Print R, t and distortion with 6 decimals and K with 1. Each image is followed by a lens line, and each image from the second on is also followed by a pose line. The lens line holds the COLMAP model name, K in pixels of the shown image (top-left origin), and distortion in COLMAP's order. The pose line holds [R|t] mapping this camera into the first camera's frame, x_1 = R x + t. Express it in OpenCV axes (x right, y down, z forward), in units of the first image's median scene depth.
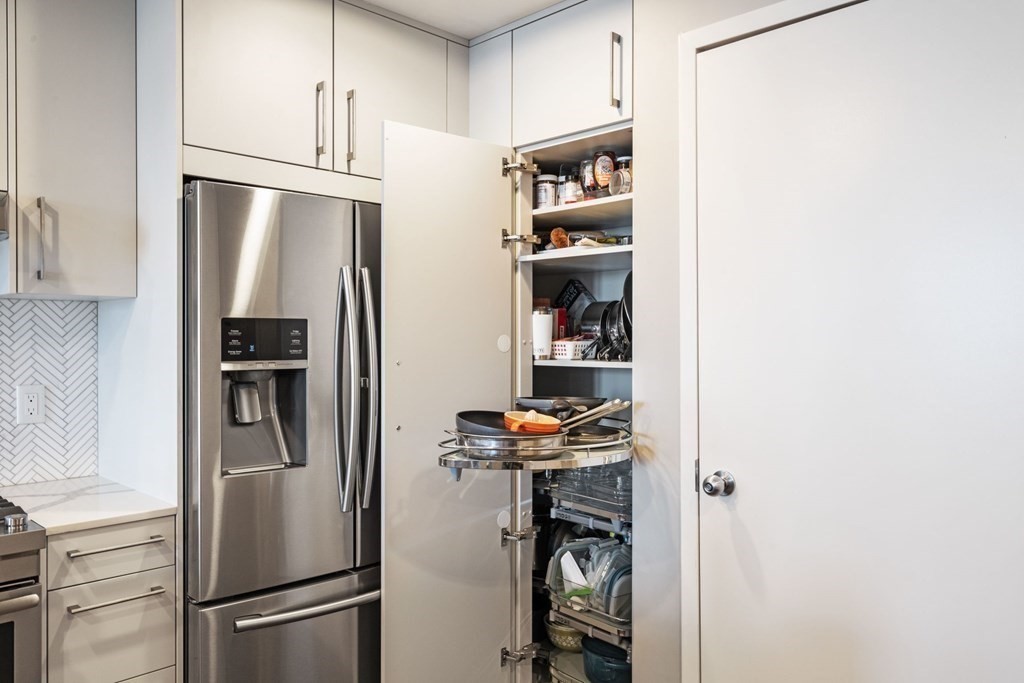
lens RADIAL K [[761.4, 0, 512.0], [0, 761.4, 341.5], [0, 0, 1]] dist [-0.000496, -0.000871]
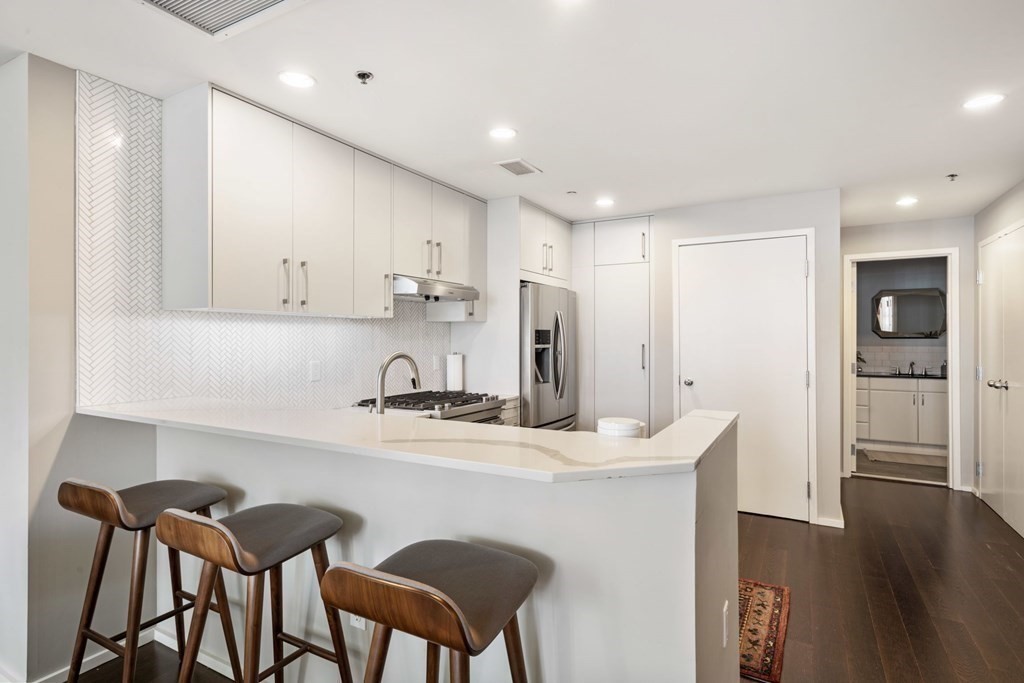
lens RADIAL K [[528.9, 0, 512.0], [0, 528.9, 341.5], [0, 0, 1]] dist [0.000319, 0.000444]
pose [[0.962361, -0.001199, 0.271771, -1.008504], [0.001584, 0.999998, -0.001196, 0.015817], [-0.271769, 0.001582, 0.962361, -0.912779]]
